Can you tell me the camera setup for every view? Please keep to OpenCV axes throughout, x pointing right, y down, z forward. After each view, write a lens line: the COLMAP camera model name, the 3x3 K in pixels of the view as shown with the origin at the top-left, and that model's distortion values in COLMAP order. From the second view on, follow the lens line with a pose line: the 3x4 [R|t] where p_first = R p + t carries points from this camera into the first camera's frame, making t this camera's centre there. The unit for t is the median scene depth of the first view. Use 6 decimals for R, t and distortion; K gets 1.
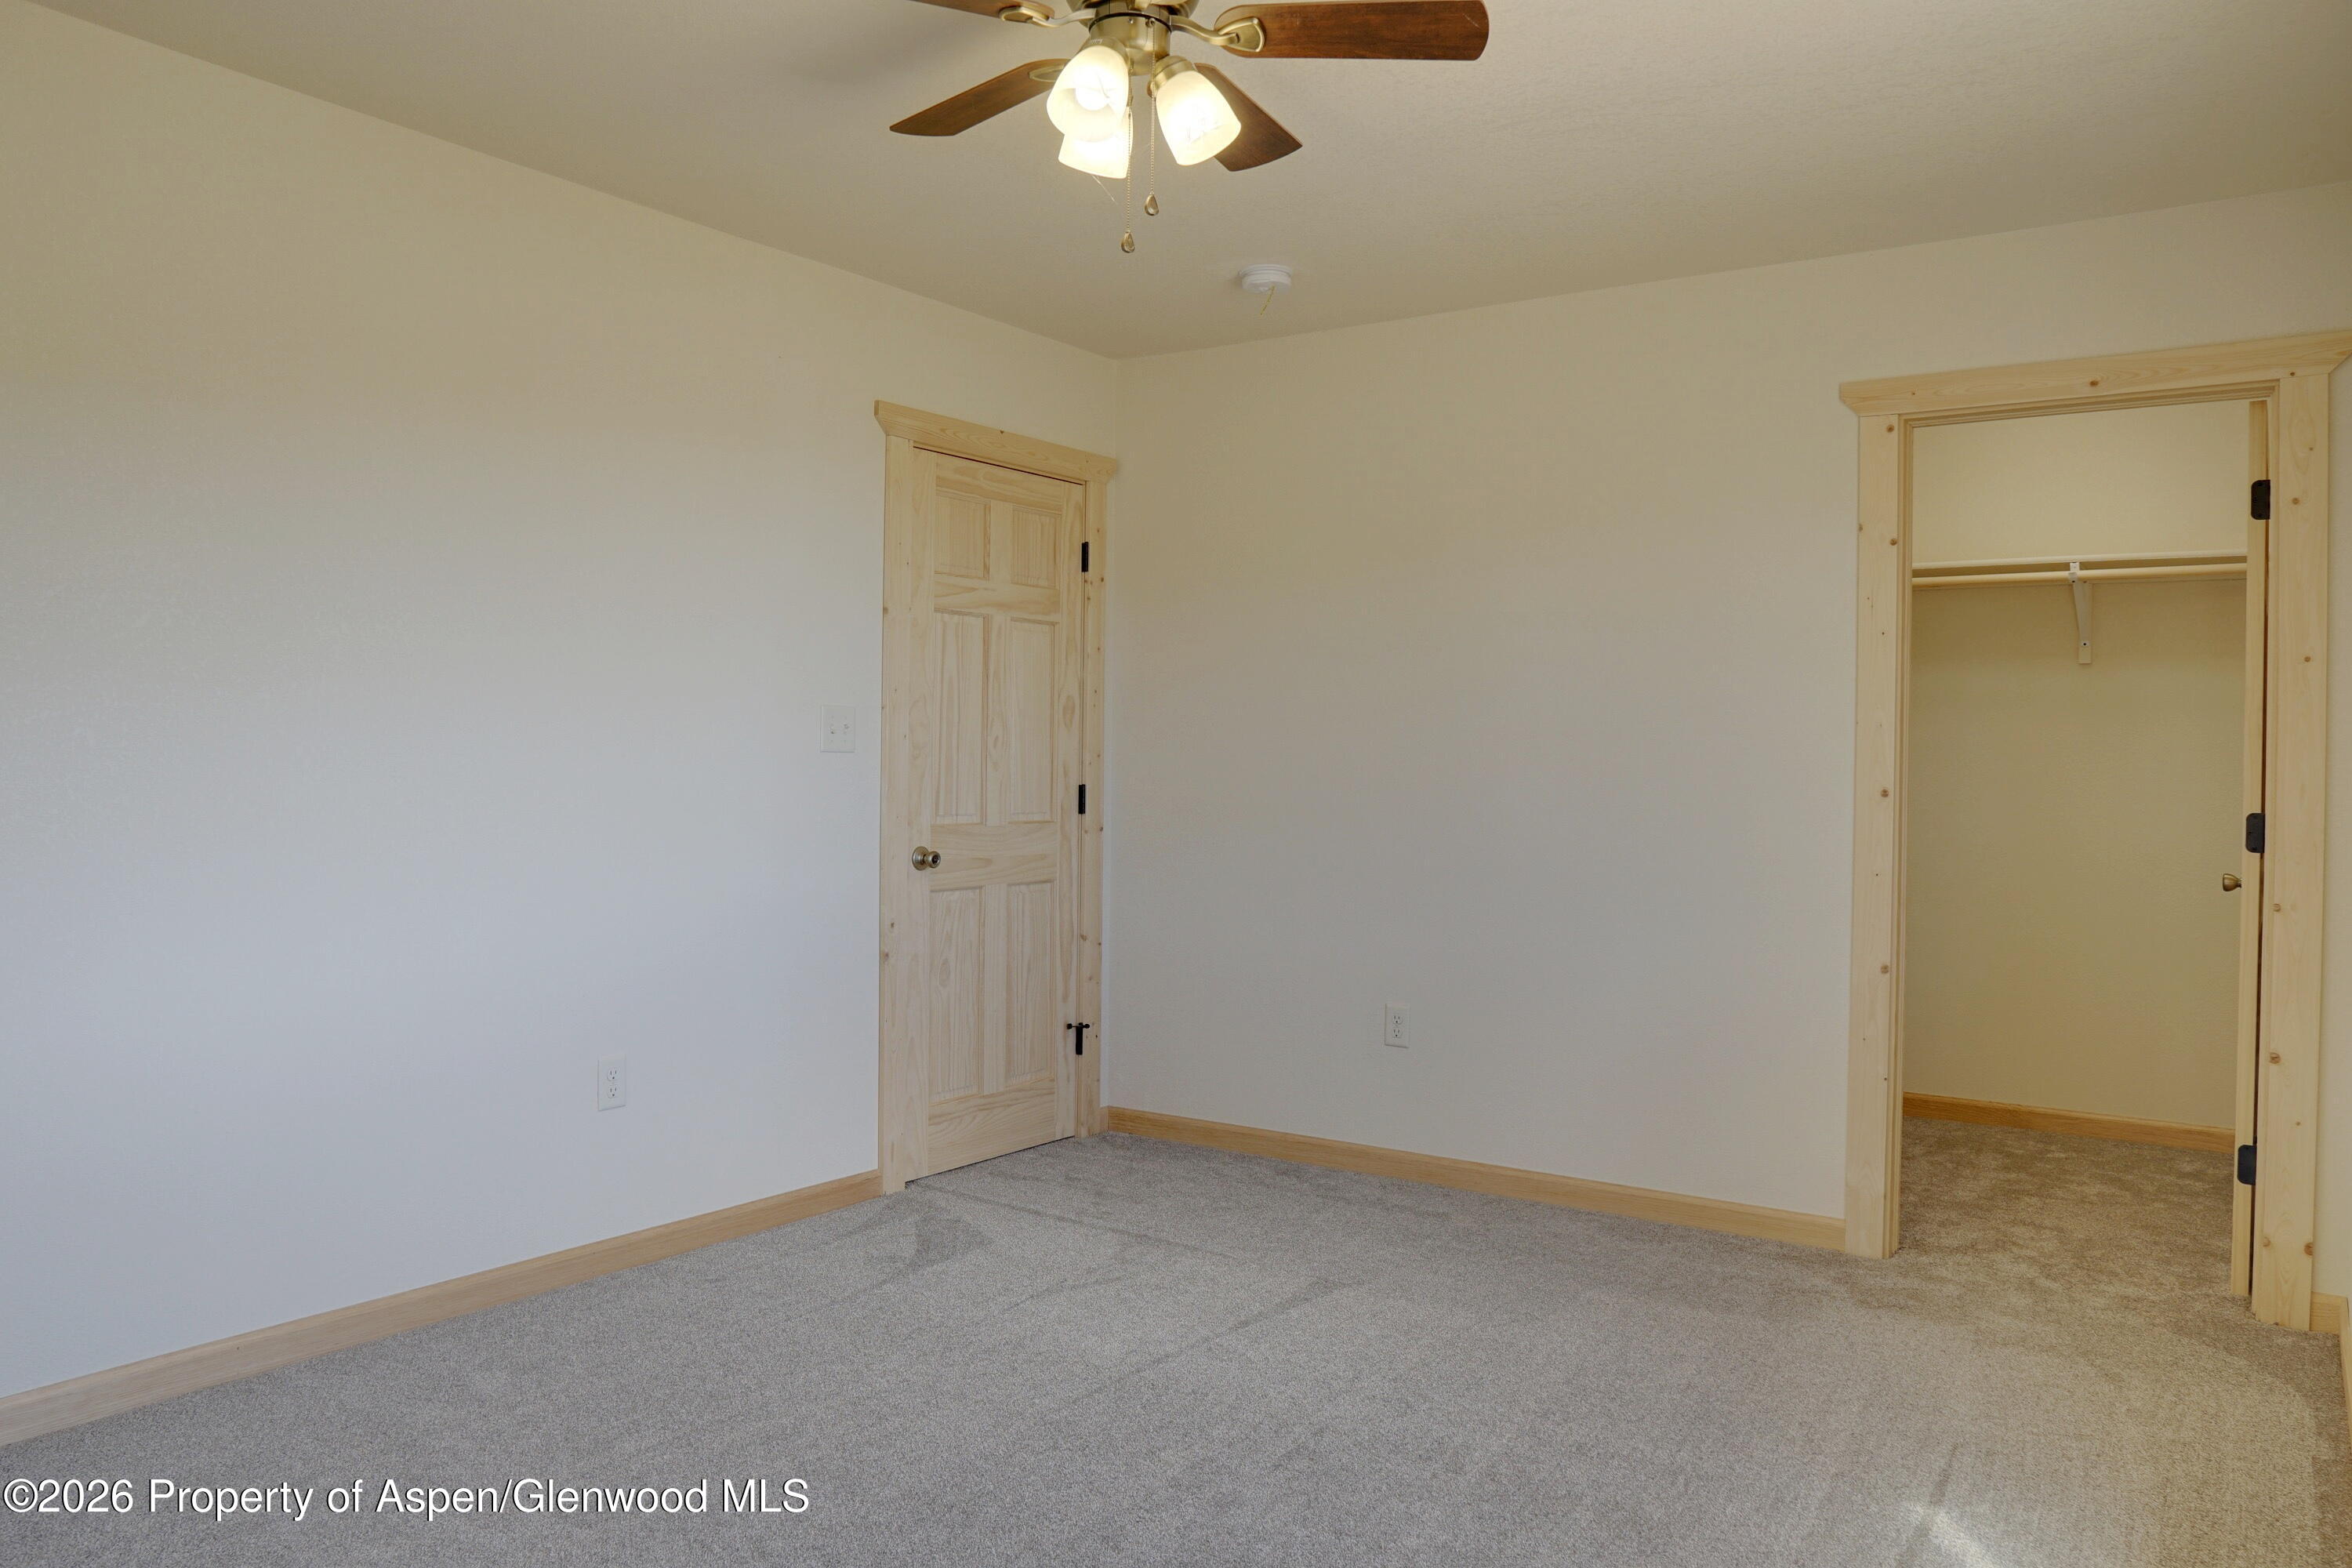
lens RADIAL K [[1665.6, 0, 1167.0], [0, 1665.6, 777.1], [0, 0, 1]] dist [-0.112514, 0.073661]
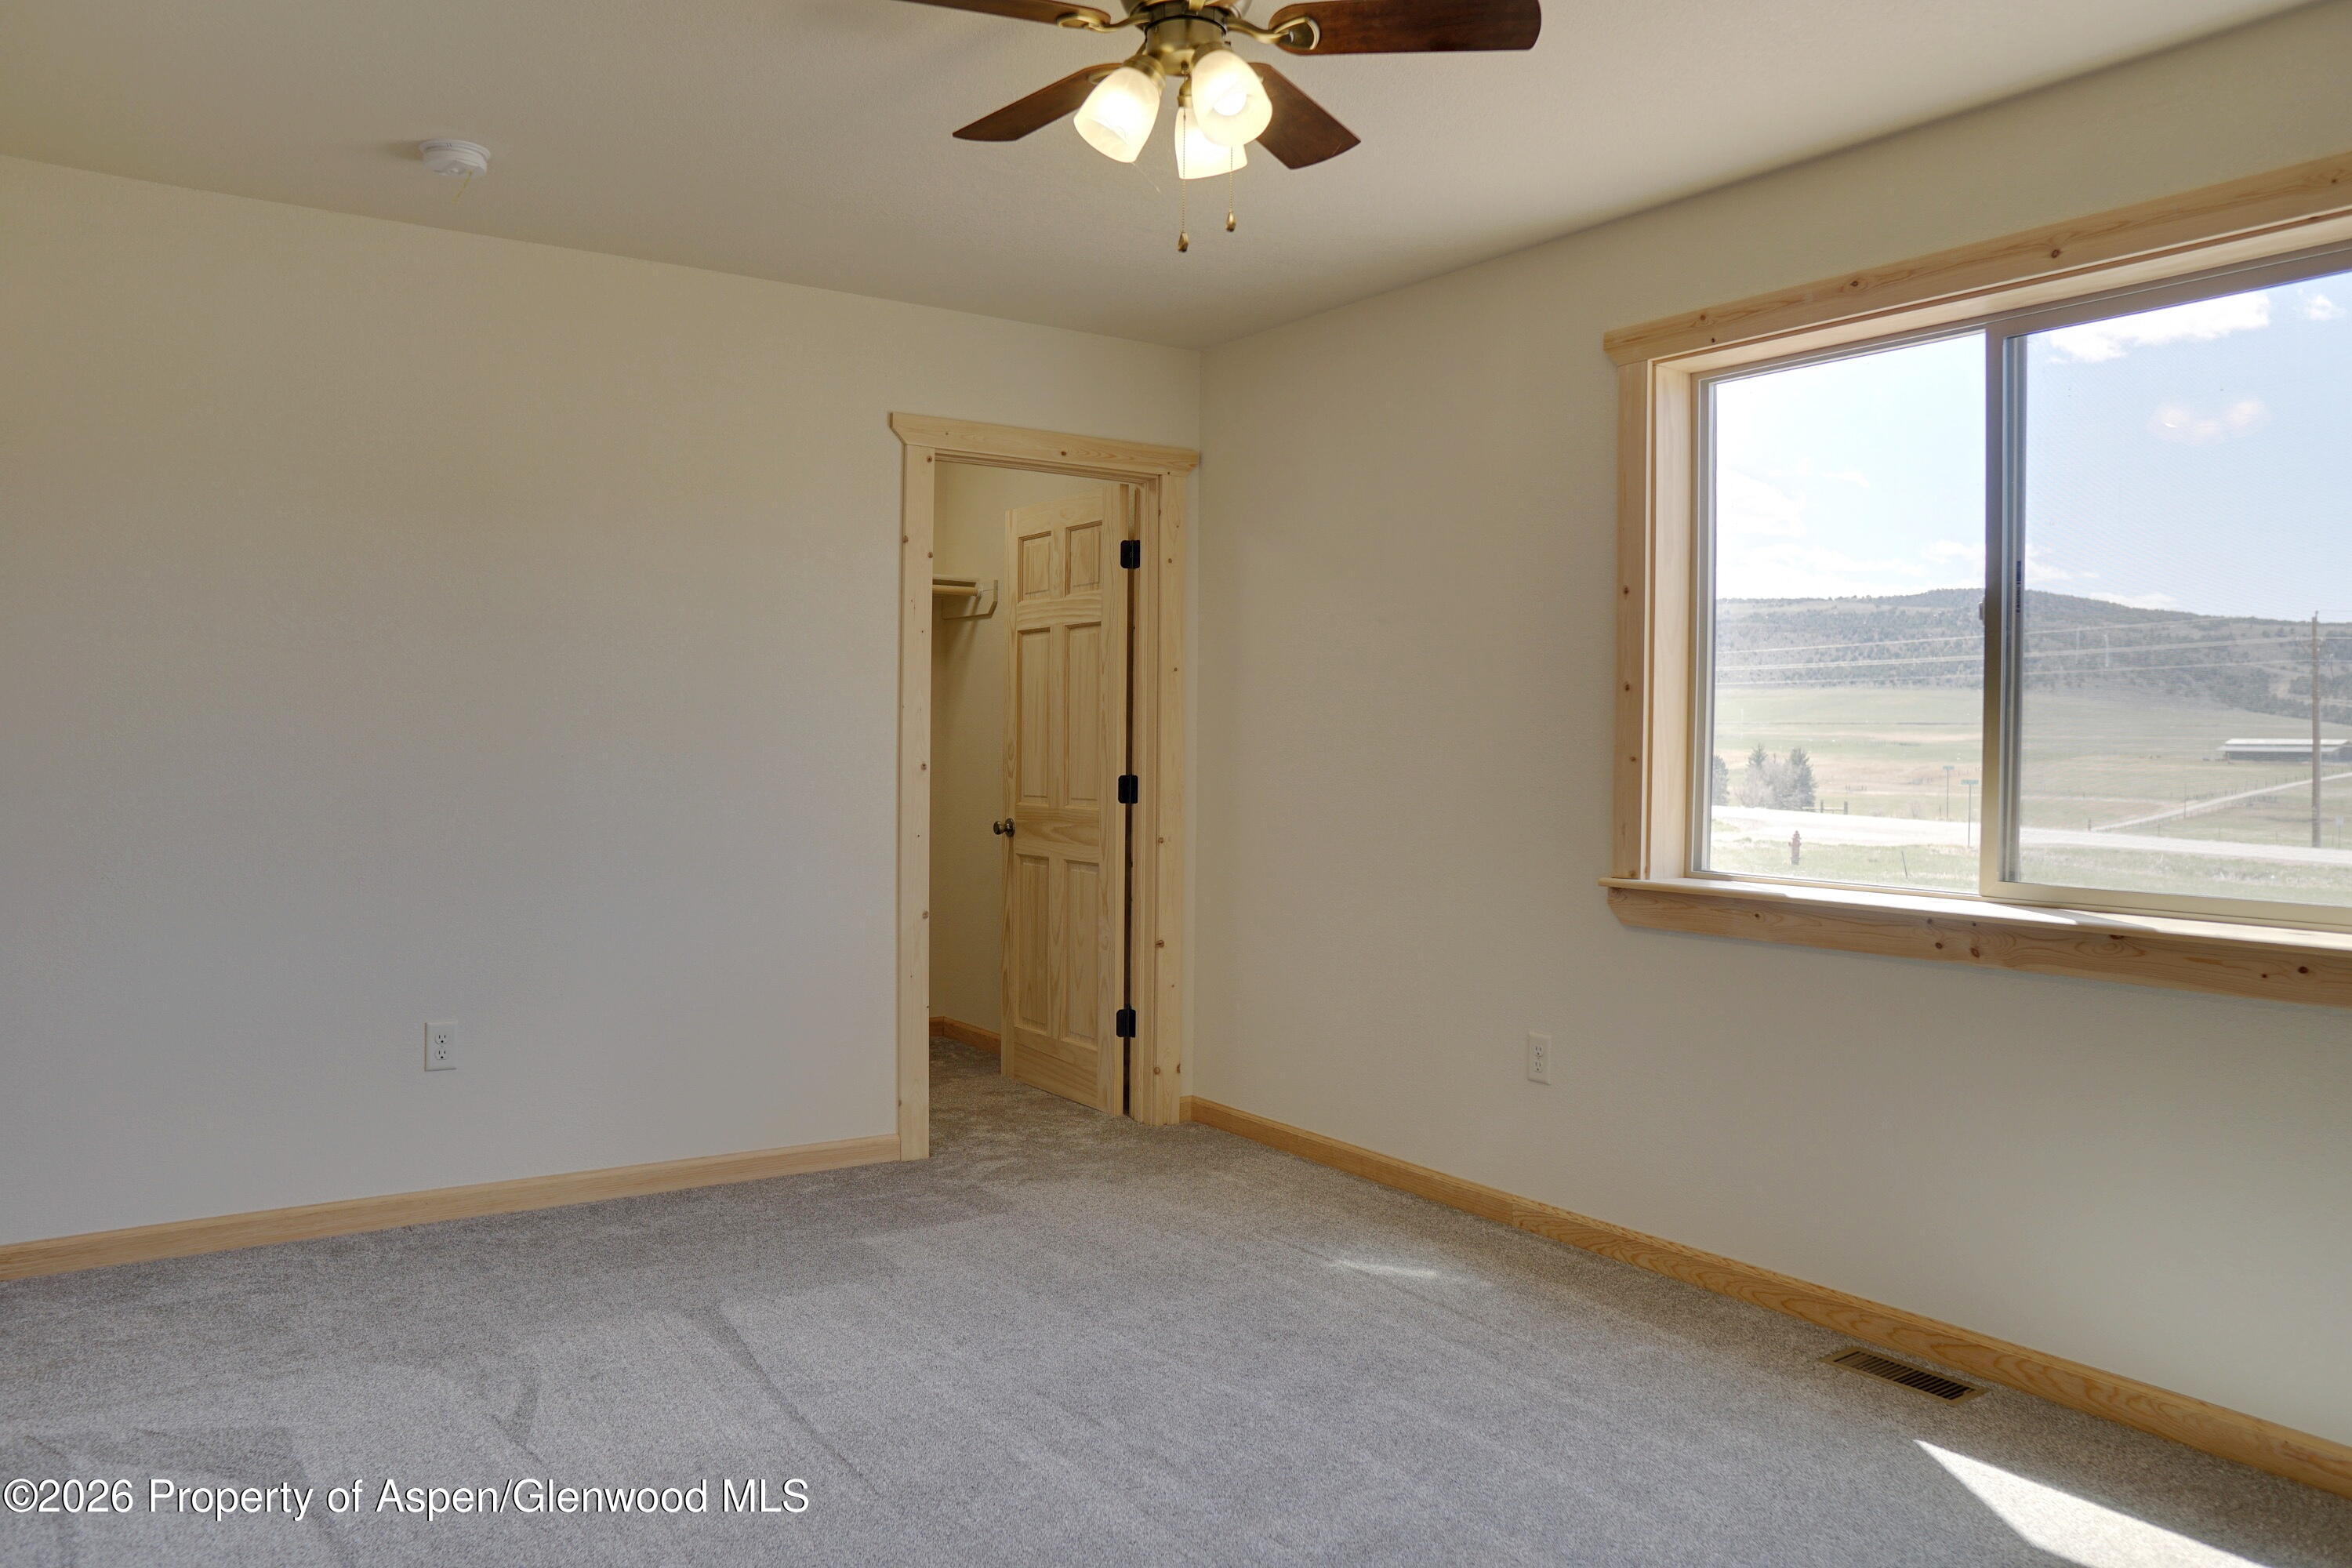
lens RADIAL K [[1665.6, 0, 1167.0], [0, 1665.6, 777.1], [0, 0, 1]] dist [-0.112514, 0.073661]
pose [[0.341033, -0.025138, 0.939715, -0.652514], [0.004388, 0.999674, 0.025150, -0.012296], [-0.940041, -0.004454, 0.341032, 0.437869]]
